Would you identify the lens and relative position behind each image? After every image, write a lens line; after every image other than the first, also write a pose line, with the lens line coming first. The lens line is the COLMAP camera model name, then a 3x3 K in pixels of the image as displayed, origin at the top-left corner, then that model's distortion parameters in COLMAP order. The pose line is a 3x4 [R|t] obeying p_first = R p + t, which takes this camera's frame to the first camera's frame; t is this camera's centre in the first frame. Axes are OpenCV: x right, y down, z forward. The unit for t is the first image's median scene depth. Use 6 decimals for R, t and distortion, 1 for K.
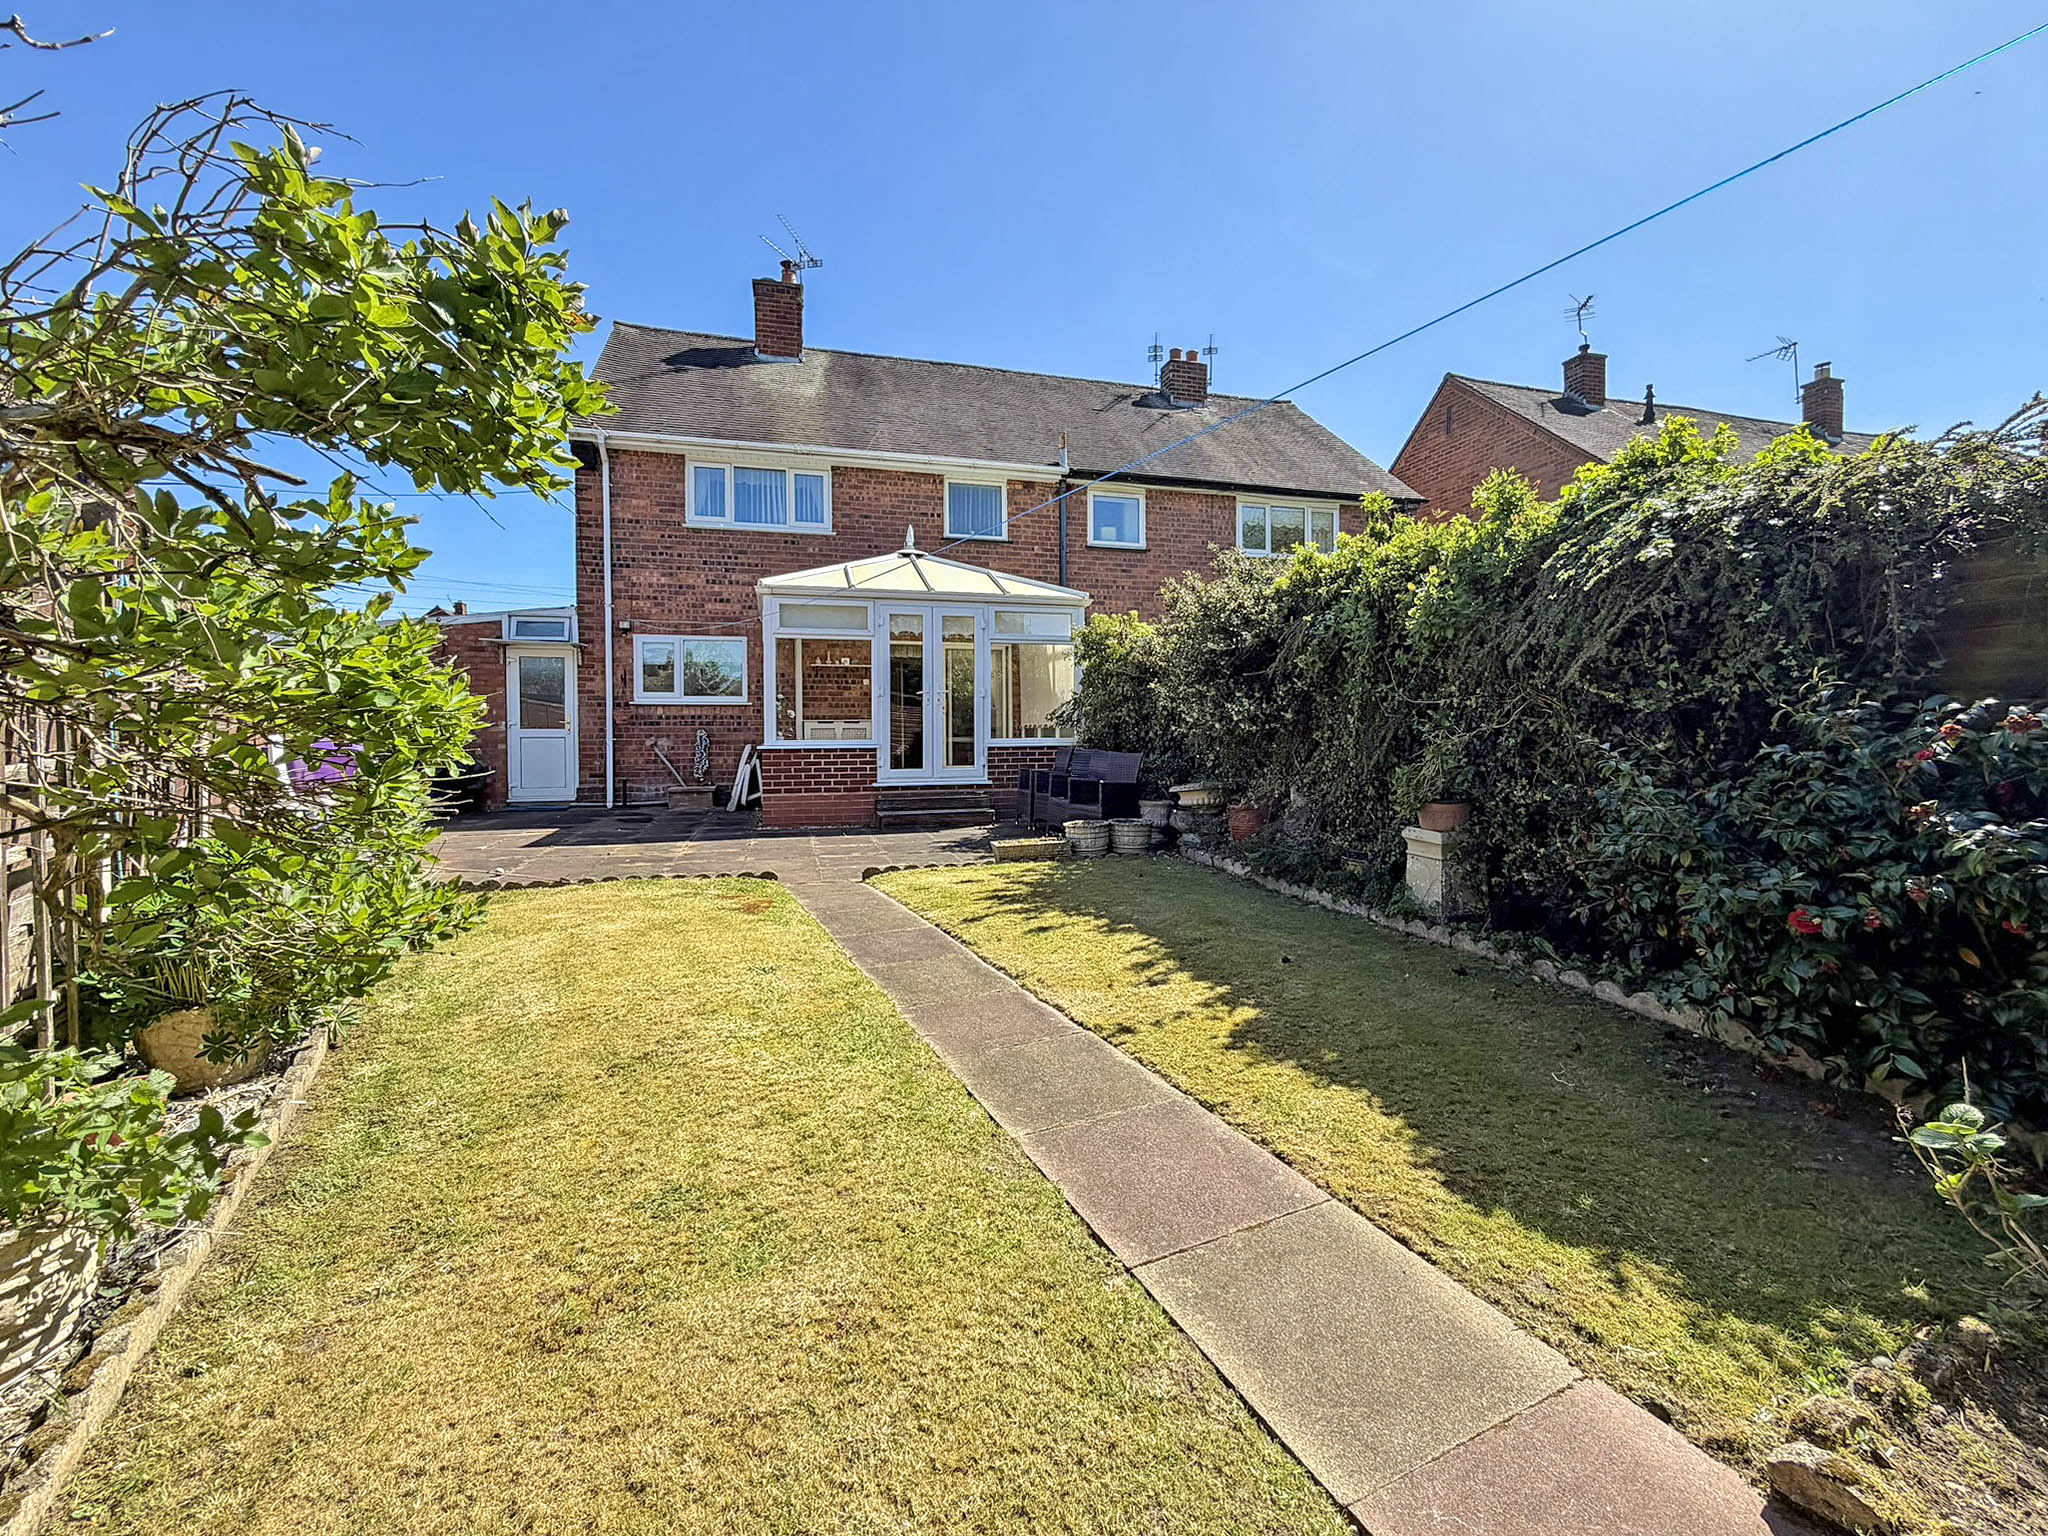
lens RADIAL K [[832.4, 0, 1018.3], [0, 832.4, 758.4], [0, 0, 1]] dist [-0.001115, 0.000101]
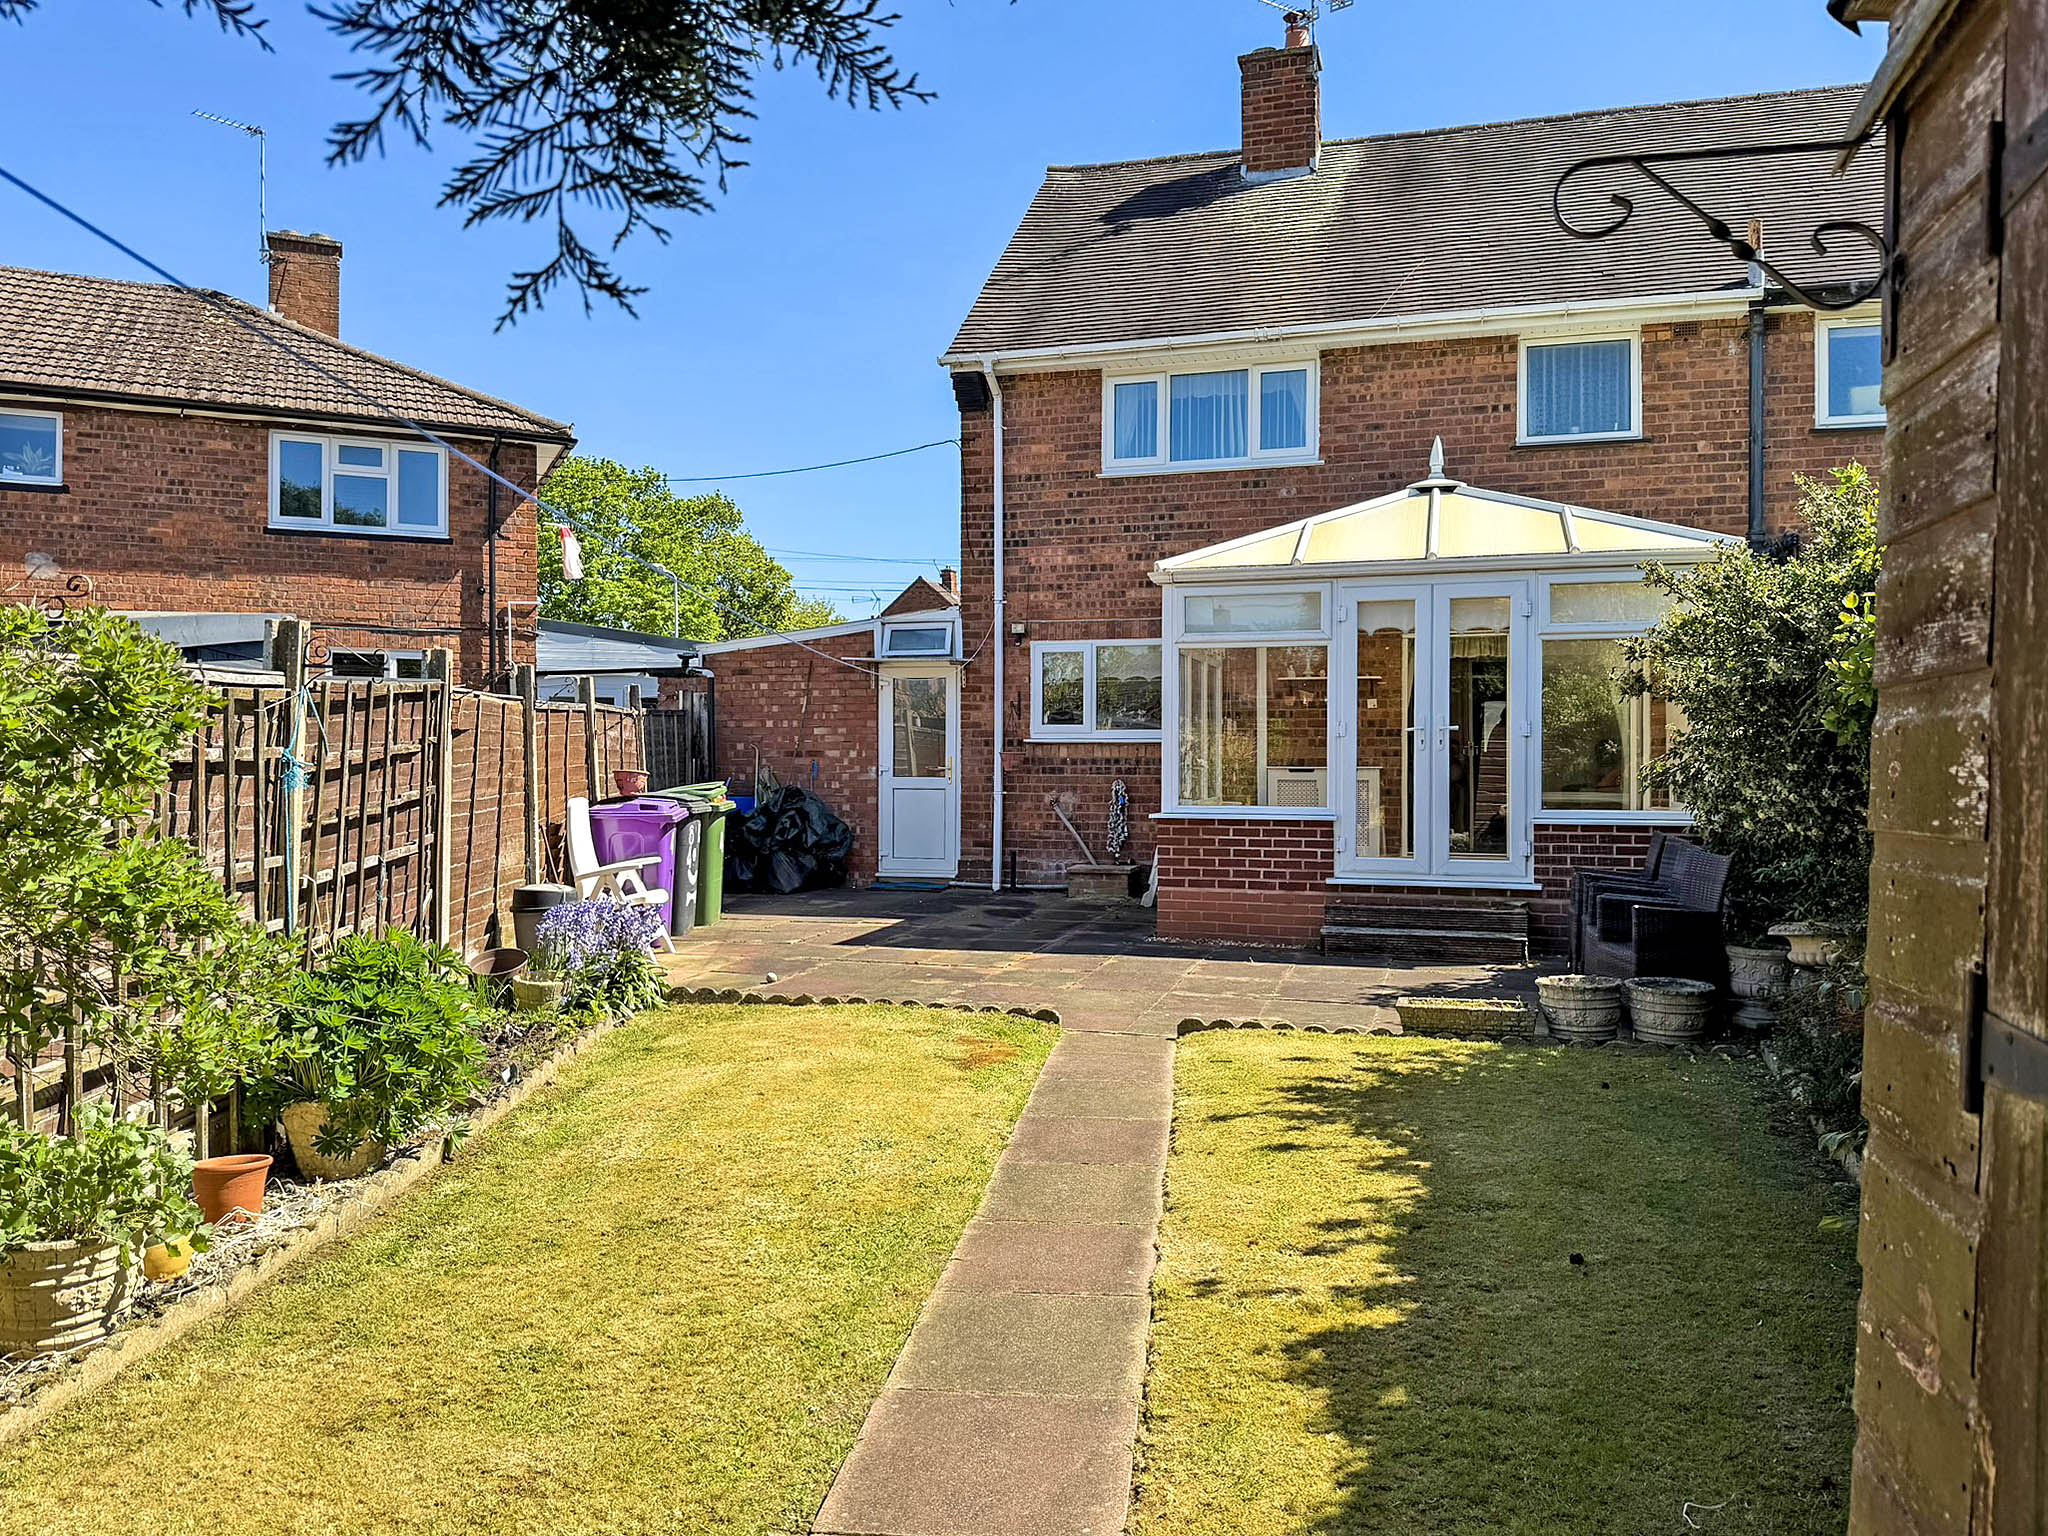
lens RADIAL K [[1467.9, 0, 1032.6], [0, 1467.9, 773.5], [0, 0, 1]] dist [0.172222, -0.369554]
pose [[0.851450, 0.012912, -0.524276, 0.185232], [-0.021266, 0.999725, -0.009914, -0.027971], [0.524004, 0.019590, 0.851491, -0.037546]]
